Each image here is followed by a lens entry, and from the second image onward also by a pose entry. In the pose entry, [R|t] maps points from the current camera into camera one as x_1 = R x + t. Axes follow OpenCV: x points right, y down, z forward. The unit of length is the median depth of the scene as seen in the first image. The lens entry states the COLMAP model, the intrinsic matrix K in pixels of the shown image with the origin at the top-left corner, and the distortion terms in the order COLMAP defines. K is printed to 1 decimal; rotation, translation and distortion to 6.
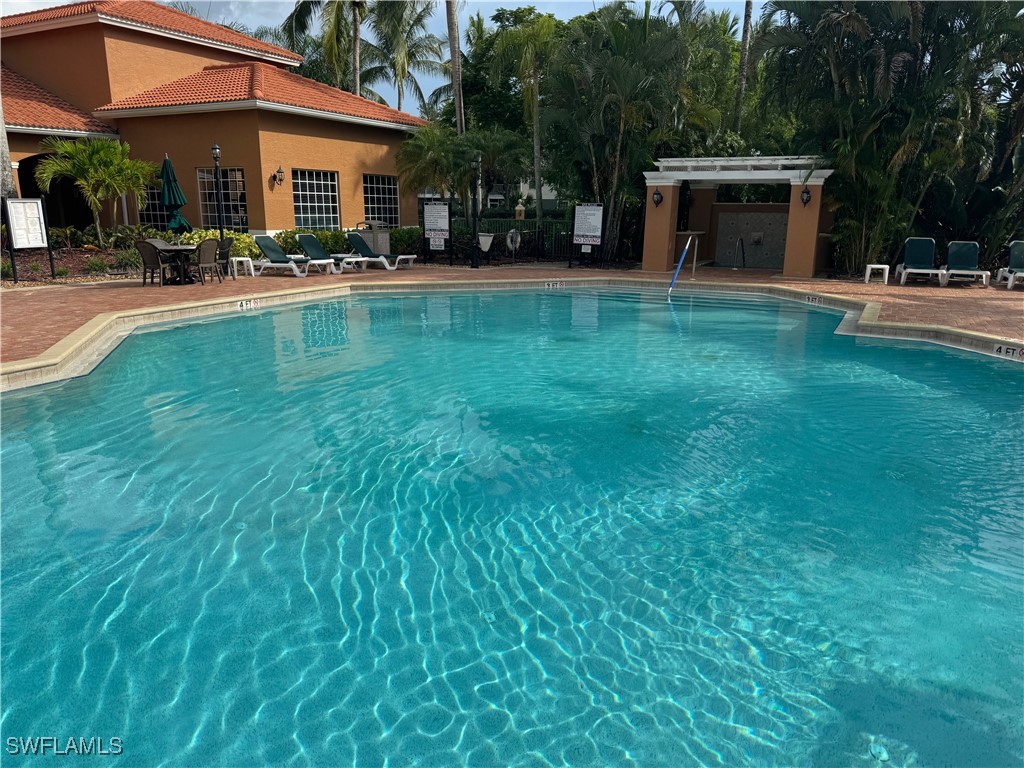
lens RADIAL K [[721.8, 0, 511.7], [0, 721.8, 384.8], [0, 0, 1]] dist [0.057439, -0.000379]
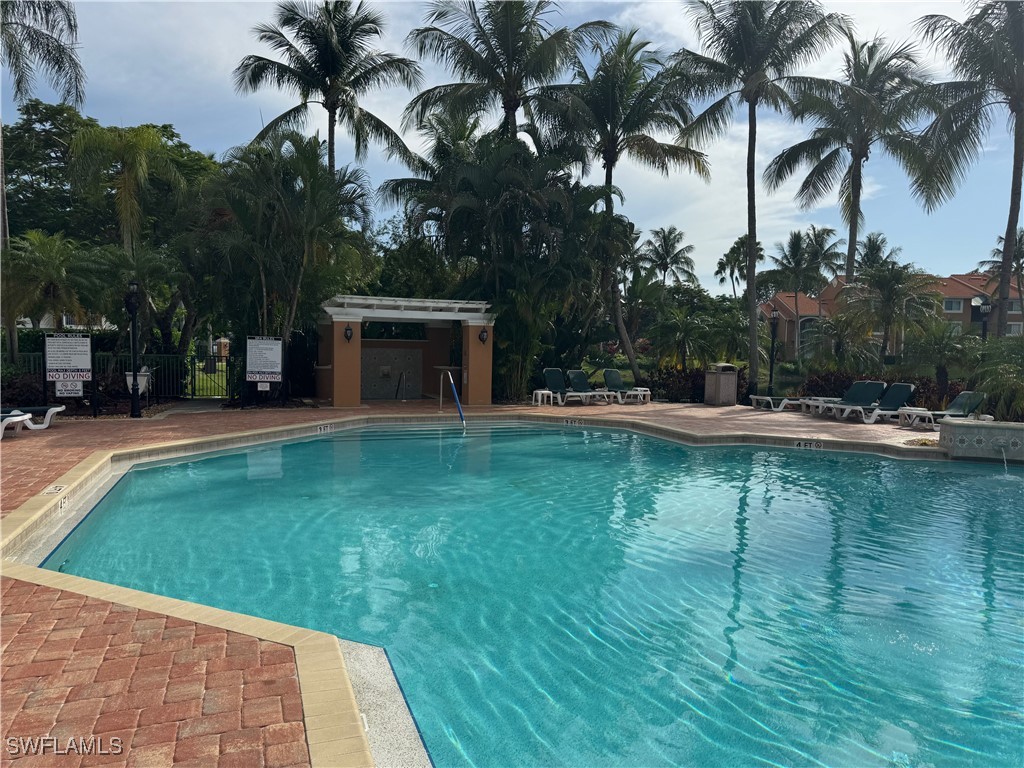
lens RADIAL K [[721.8, 0, 512.3], [0, 721.8, 384.1], [0, 0, 1]] dist [0.057439, -0.000379]
pose [[0.668811, -0.039011, 0.742408, -0.366928], [0.167125, 0.980951, -0.099012, -0.053903], [-0.724404, 0.190296, 0.662591, 0.196248]]
